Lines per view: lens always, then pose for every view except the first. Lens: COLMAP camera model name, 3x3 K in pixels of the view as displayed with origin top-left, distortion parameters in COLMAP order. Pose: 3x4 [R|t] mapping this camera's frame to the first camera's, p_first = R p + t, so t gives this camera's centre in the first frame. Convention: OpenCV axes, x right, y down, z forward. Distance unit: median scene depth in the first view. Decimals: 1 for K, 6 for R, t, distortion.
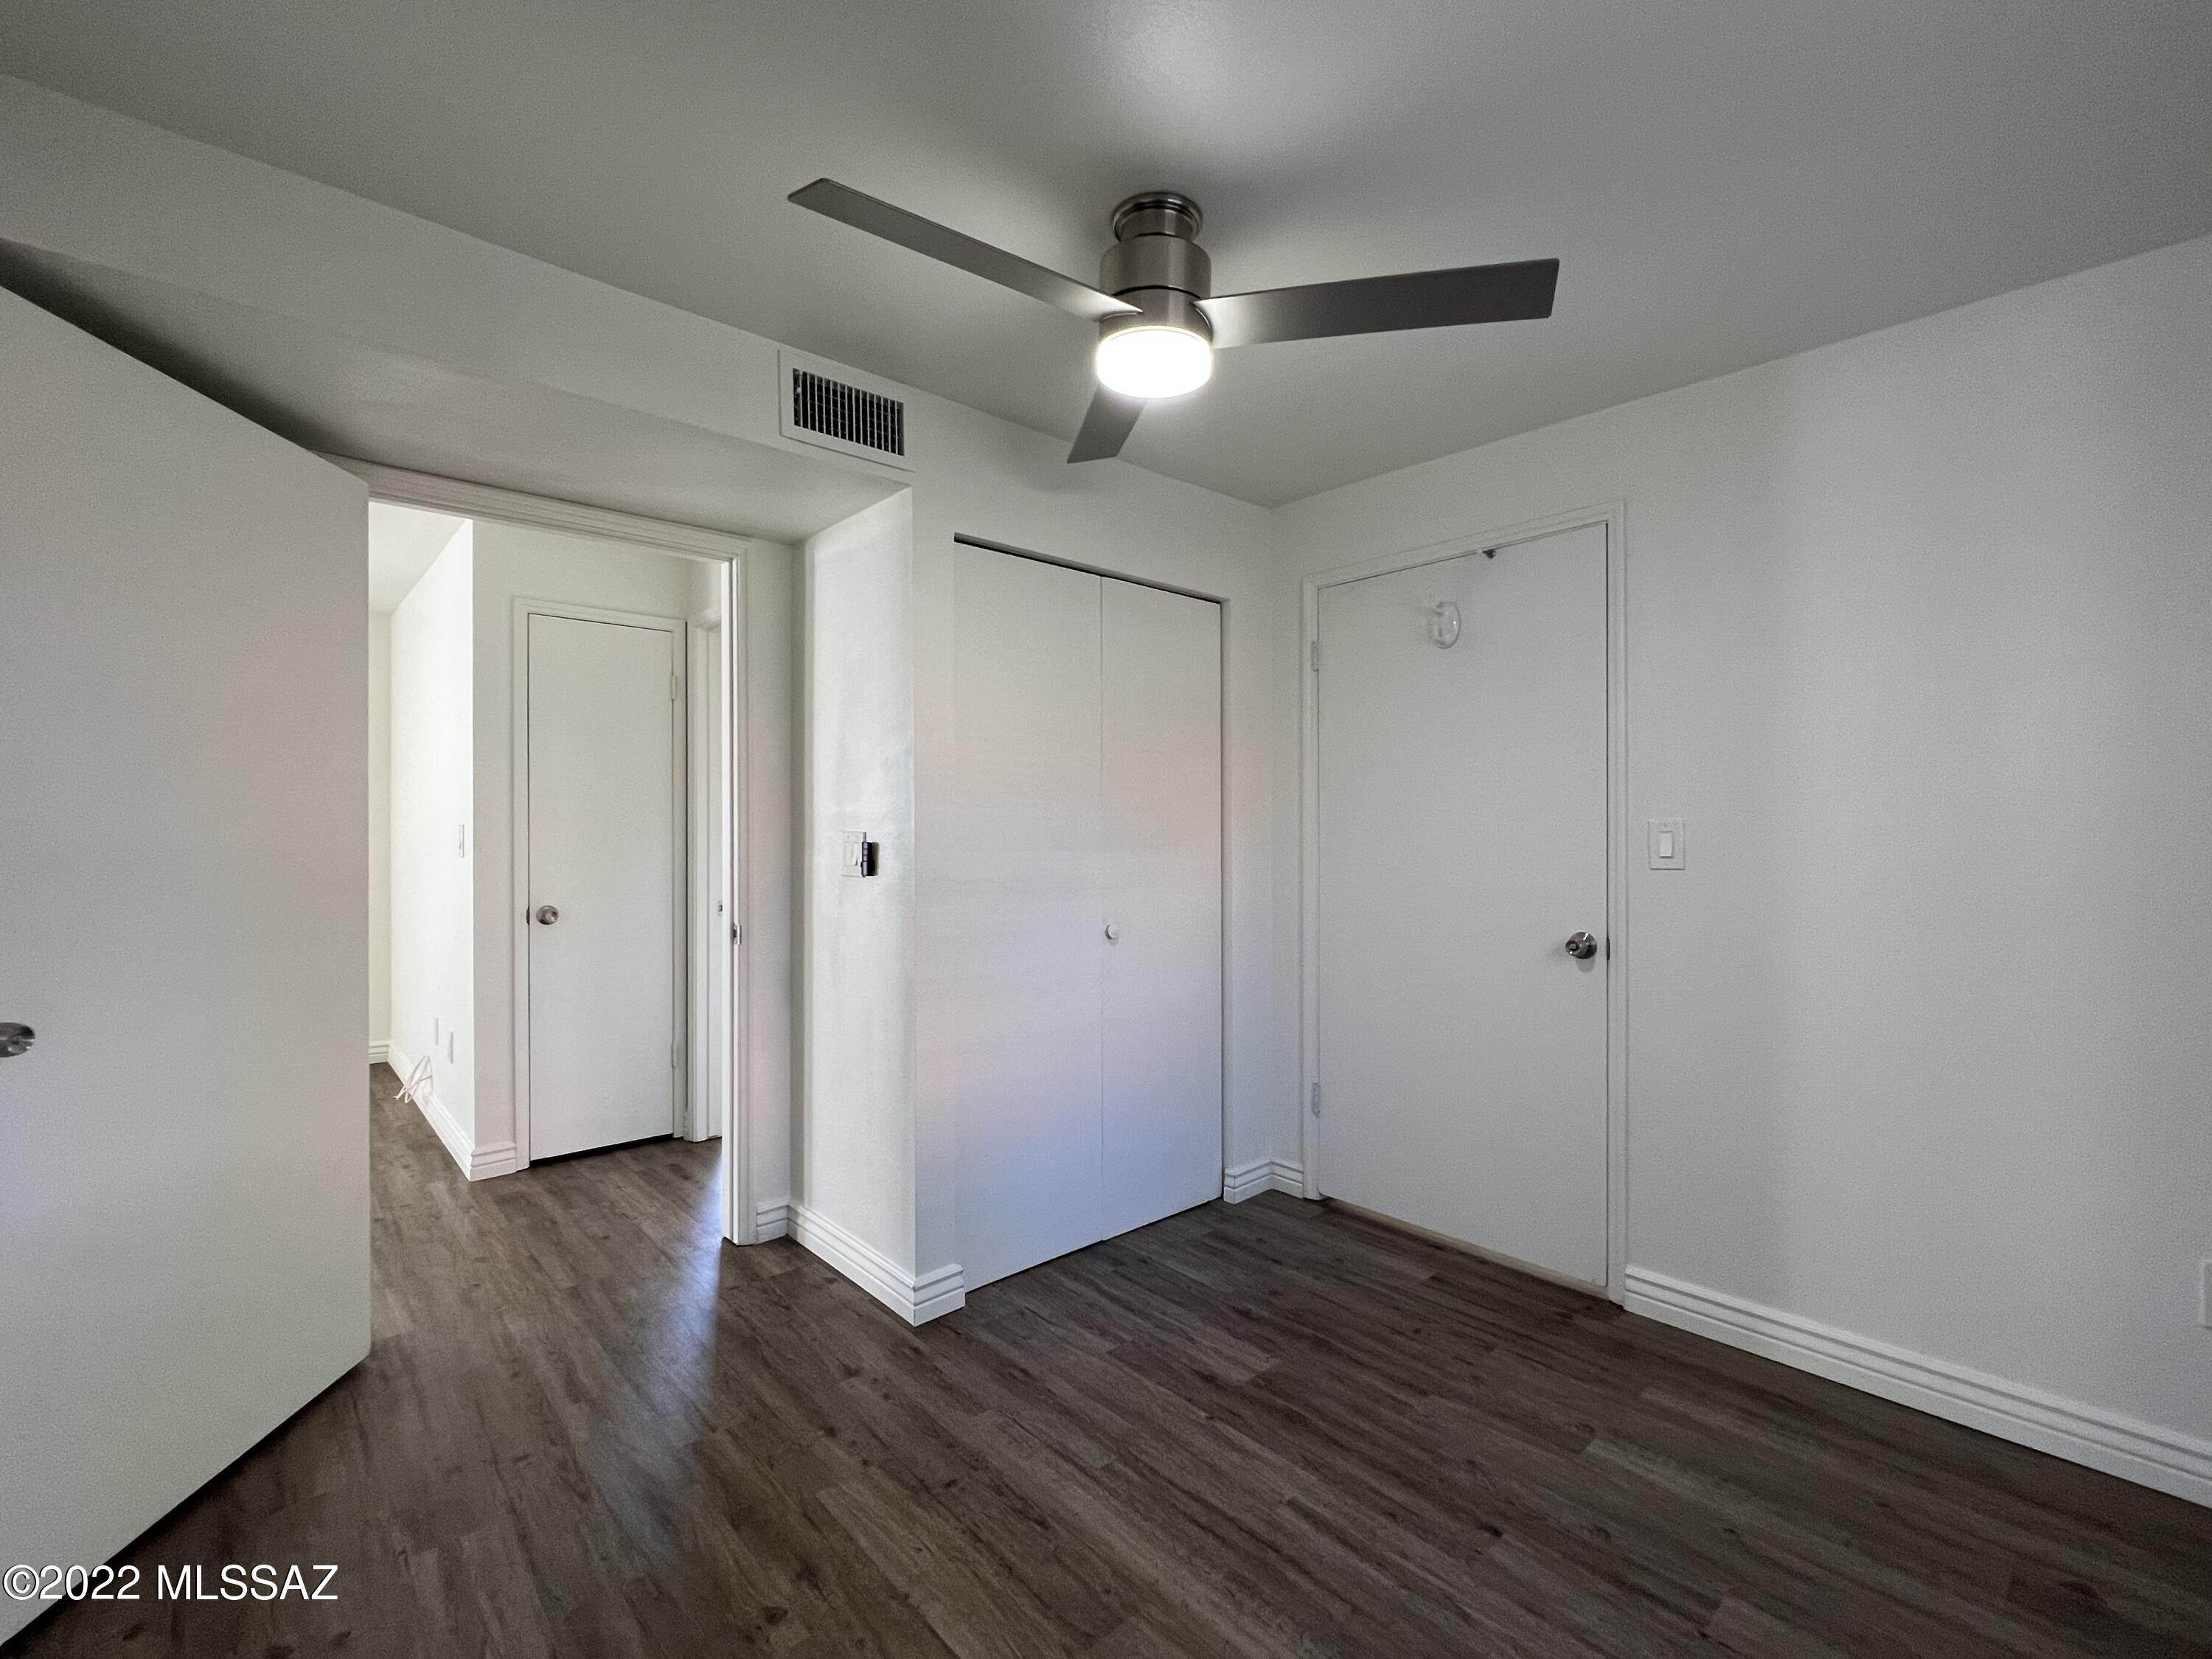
lens RADIAL K [[980.4, 0, 1099.6], [0, 980.4, 830.4], [0, 0, 1]] dist [-0.001973, 0.000444]
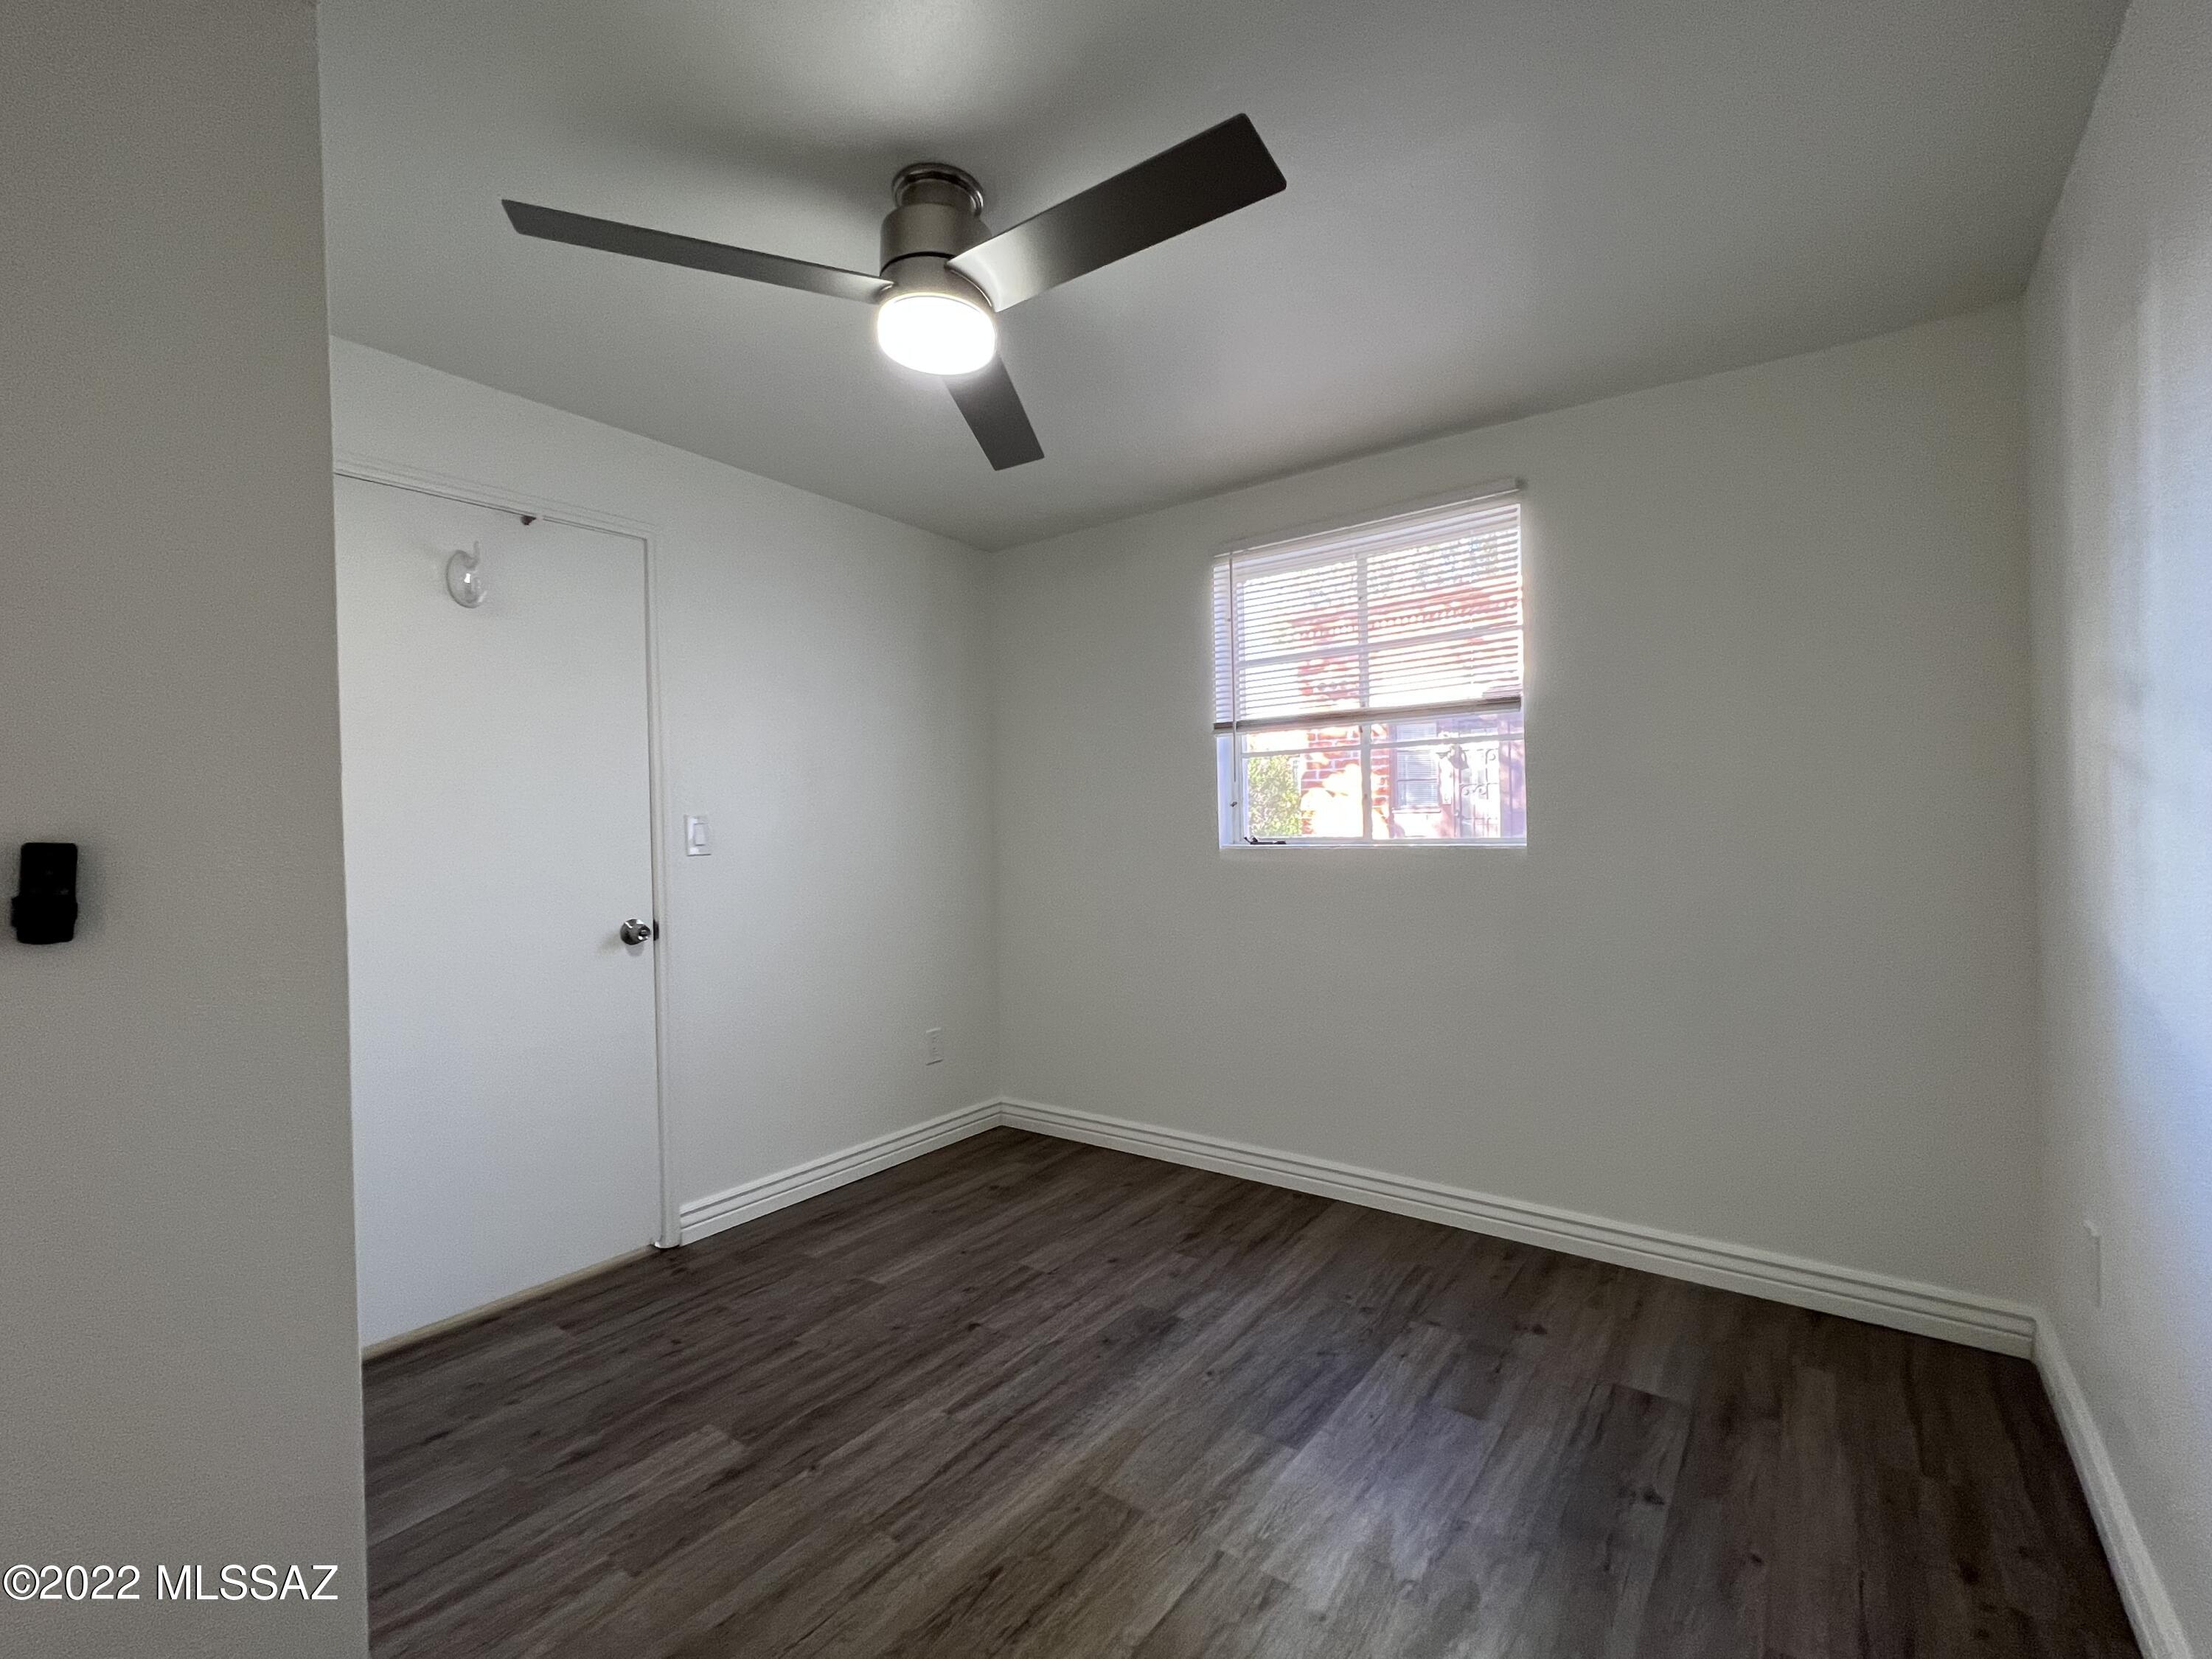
lens RADIAL K [[980.4, 0, 1099.3], [0, 980.4, 828.1], [0, 0, 1]] dist [-0.001973, 0.000444]
pose [[-0.195336, 0.001590, 0.980735, -0.808054], [0.019418, 0.999809, 0.002247, 0.016246], [-0.980544, 0.019483, -0.195329, 0.893893]]
